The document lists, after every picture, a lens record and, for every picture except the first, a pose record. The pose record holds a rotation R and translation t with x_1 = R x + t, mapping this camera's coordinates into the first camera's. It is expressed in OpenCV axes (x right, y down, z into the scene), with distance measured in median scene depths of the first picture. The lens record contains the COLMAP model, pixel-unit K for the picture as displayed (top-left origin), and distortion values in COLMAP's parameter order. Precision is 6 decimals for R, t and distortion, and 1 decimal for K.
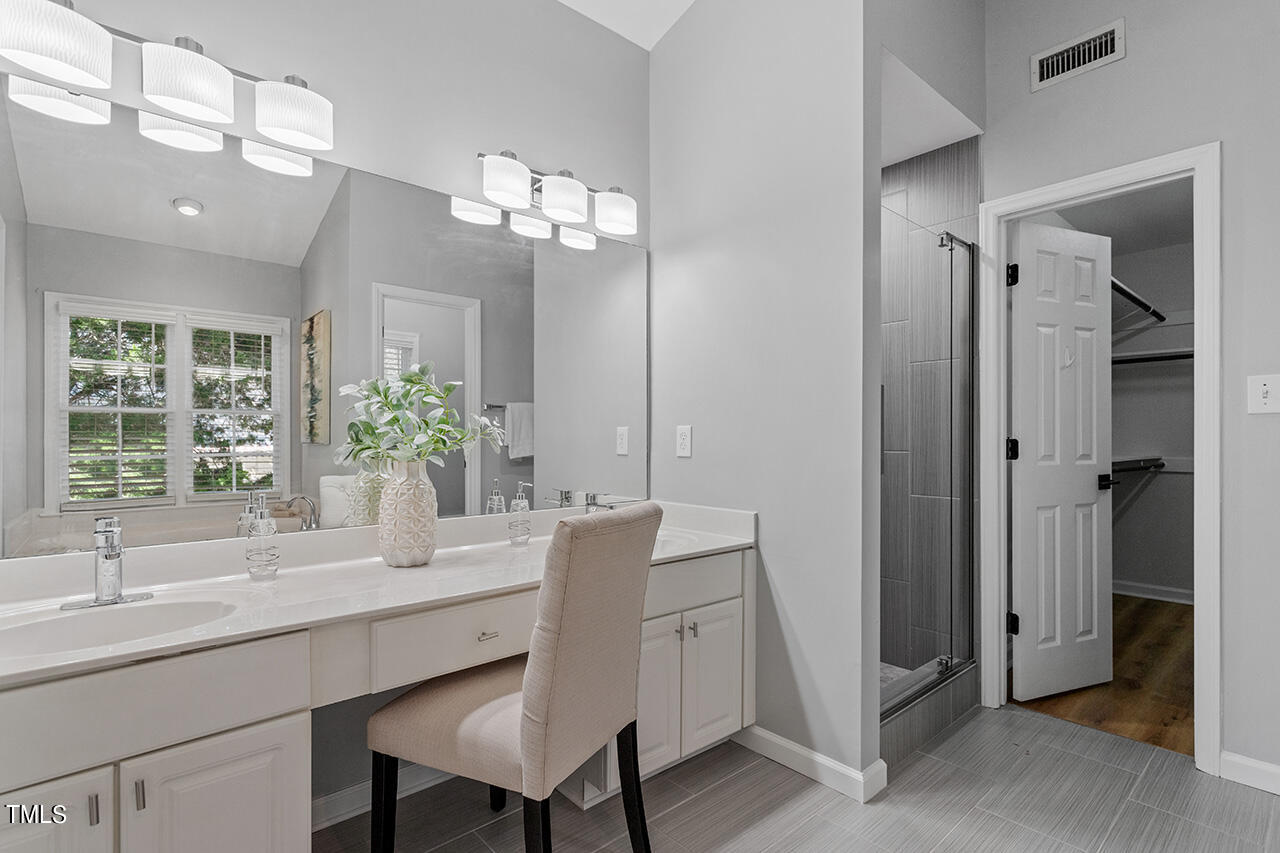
lens RADIAL K [[613.5, 0, 638.3], [0, 613.5, 424.6], [0, 0, 1]] dist [0.005426, 0.000671]
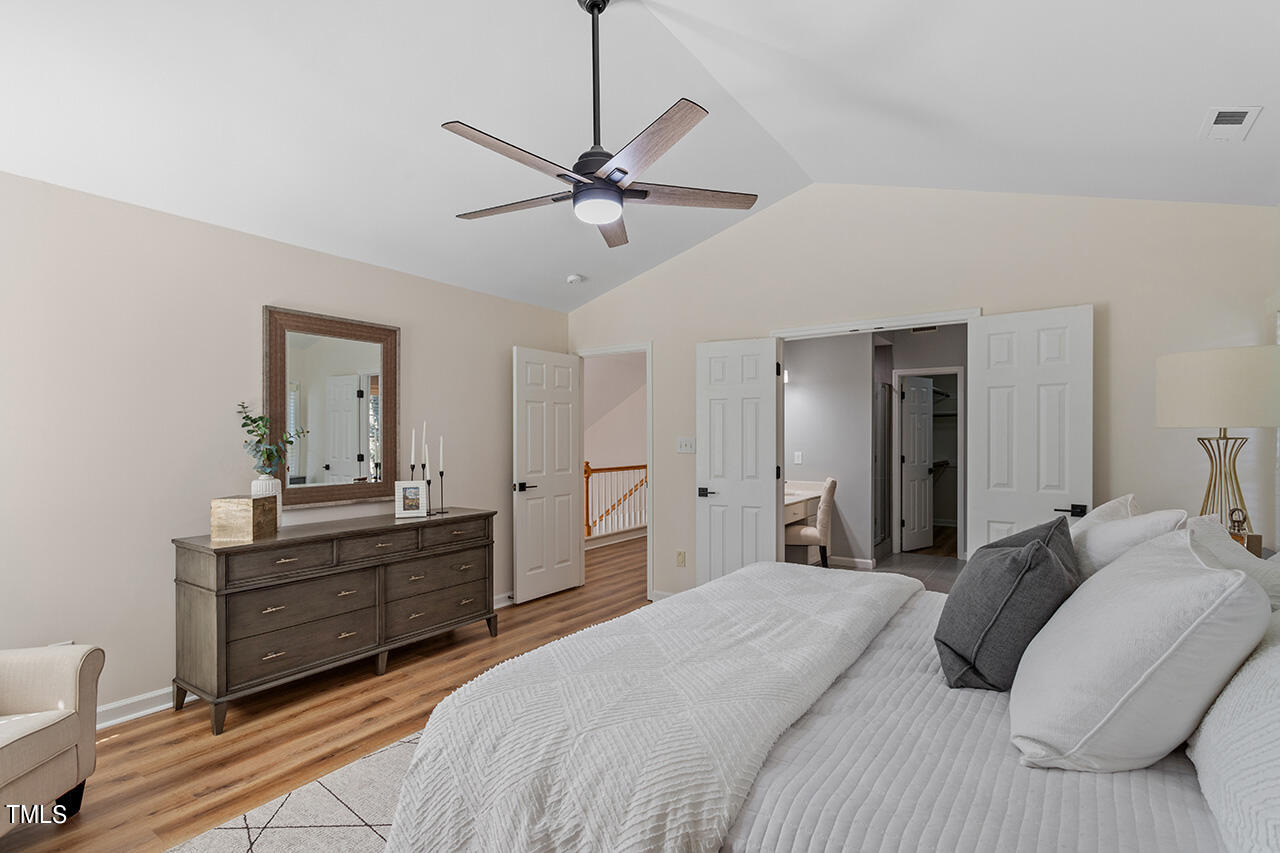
lens RADIAL K [[613.5, 0, 641.4], [0, 613.5, 430.8], [0, 0, 1]] dist [0.005426, 0.000671]
pose [[0.969676, -0.003797, 0.244364, -1.187921], [0.003515, 0.999993, 0.001588, -0.094991], [-0.244368, -0.000681, 0.969682, -1.367508]]
